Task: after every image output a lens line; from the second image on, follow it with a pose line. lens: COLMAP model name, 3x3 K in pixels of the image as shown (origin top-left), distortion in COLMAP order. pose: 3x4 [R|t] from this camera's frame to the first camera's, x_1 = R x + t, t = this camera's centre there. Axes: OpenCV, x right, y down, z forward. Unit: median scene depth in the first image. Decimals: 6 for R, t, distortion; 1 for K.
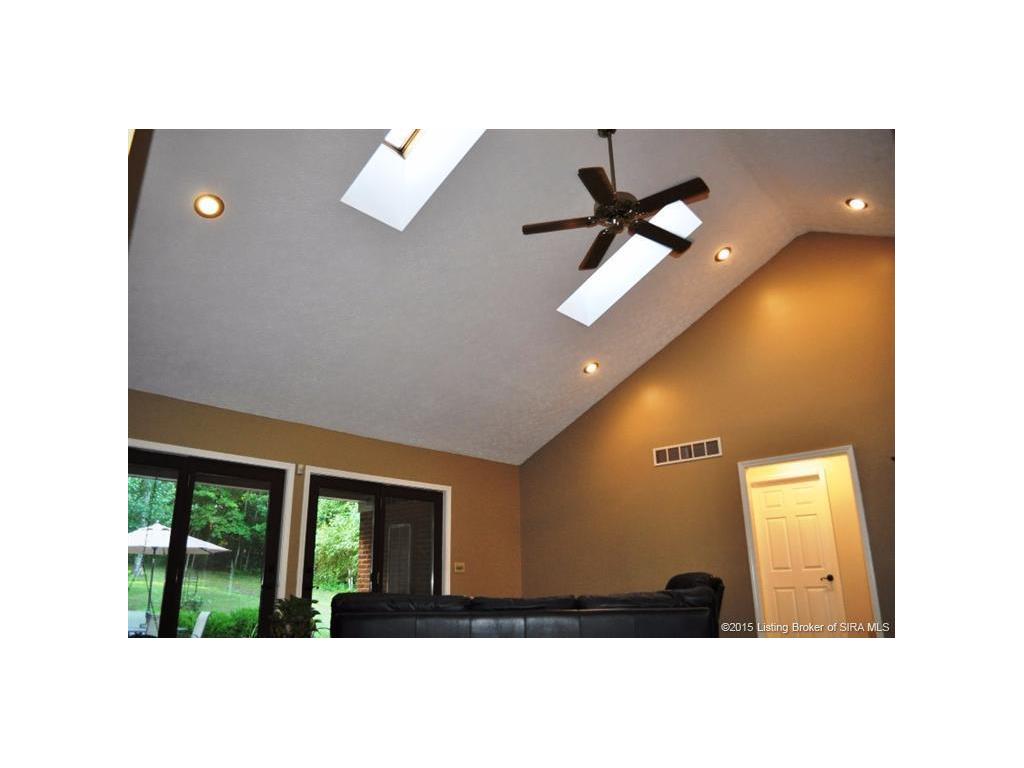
lens RADIAL K [[610.2, 0, 513.0], [0, 610.2, 386.4], [0, 0, 1]] dist [-0.065358, -0.005447]
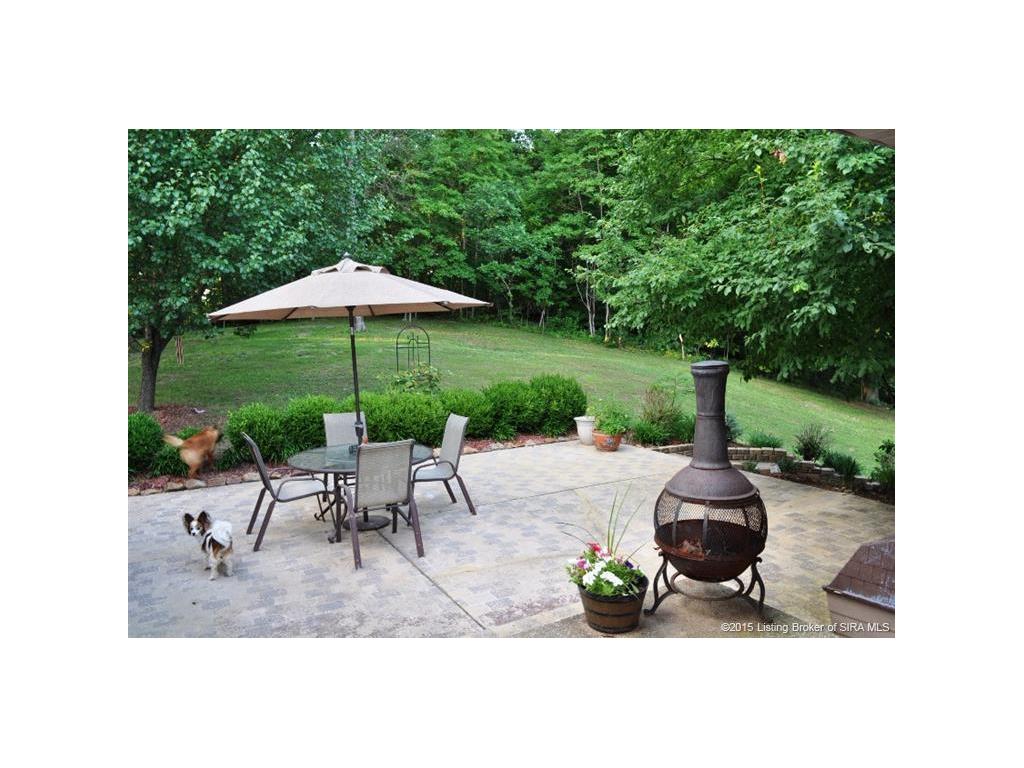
lens RADIAL K [[610.2, 0, 511.2], [0, 610.2, 383.1], [0, 0, 1]] dist [-0.065358, -0.005447]
pose [[0.948836, 0.017617, -0.315278, -0.123054], [0.112280, 0.914369, 0.389002, 0.058303], [0.295134, -0.404498, 0.865608, 0.225501]]
